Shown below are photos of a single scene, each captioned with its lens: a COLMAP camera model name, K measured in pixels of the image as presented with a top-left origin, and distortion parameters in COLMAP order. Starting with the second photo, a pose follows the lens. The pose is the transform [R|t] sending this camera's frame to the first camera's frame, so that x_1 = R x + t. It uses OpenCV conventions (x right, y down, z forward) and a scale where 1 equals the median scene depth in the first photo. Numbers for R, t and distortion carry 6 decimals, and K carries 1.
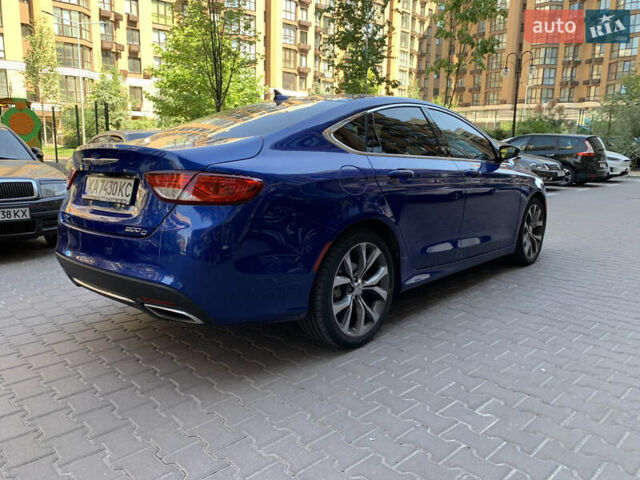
lens RADIAL K [[493.7, 0, 326.6], [0, 493.7, 239.8], [0, 0, 1]] dist [0.011663, 0.005219]
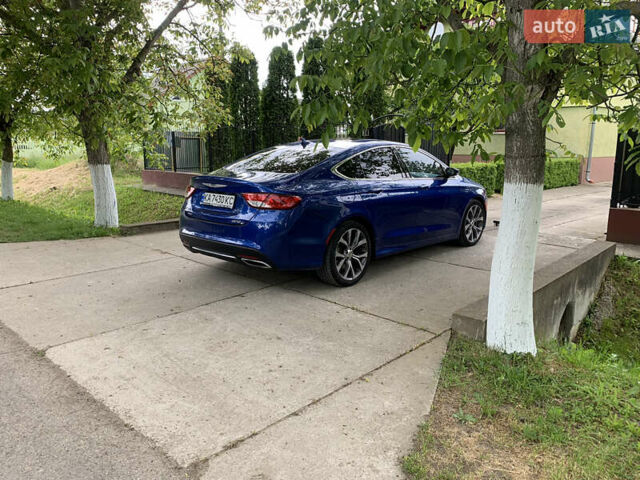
lens RADIAL K [[453.8, 0, 320.0], [0, 453.8, 240.0], [0, 0, 1]] dist [0.001273, -0.002260]
pose [[0.999685, 0.014358, -0.020588, -0.007878], [-0.013793, 0.999532, 0.027305, -0.000512], [0.020970, -0.027013, 0.999415, -0.478088]]
